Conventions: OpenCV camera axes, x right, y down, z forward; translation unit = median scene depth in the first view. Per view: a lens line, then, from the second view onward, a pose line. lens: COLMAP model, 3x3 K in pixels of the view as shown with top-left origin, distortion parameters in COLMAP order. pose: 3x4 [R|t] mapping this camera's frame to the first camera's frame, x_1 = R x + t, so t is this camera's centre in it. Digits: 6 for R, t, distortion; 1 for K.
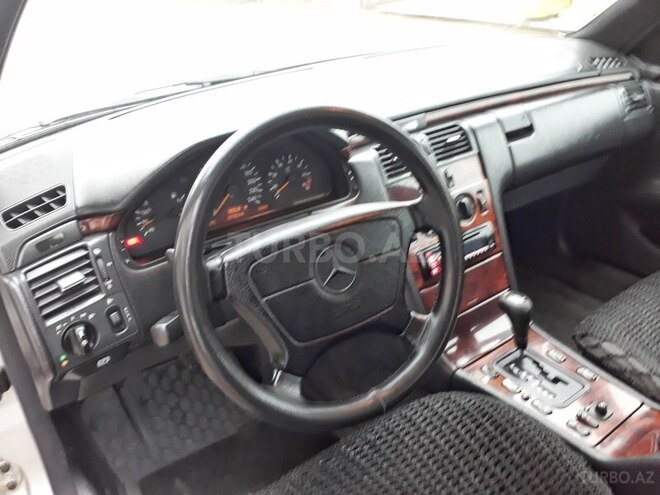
lens RADIAL K [[534.8, 0, 330.0], [0, 534.8, 247.5], [0, 0, 1]] dist [-0.010968, -0.015218]
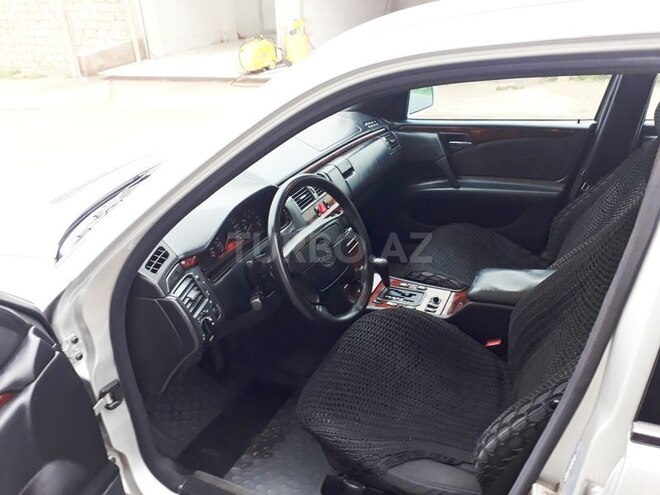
lens RADIAL K [[534.8, 0, 330.0], [0, 534.8, 247.5], [0, 0, 1]] dist [-0.010968, -0.015218]
pose [[0.868922, -0.226526, 0.440069, -0.515305], [0.261769, 0.964920, -0.020173, 0.041423], [-0.420062, 0.132725, 0.897737, -0.504523]]
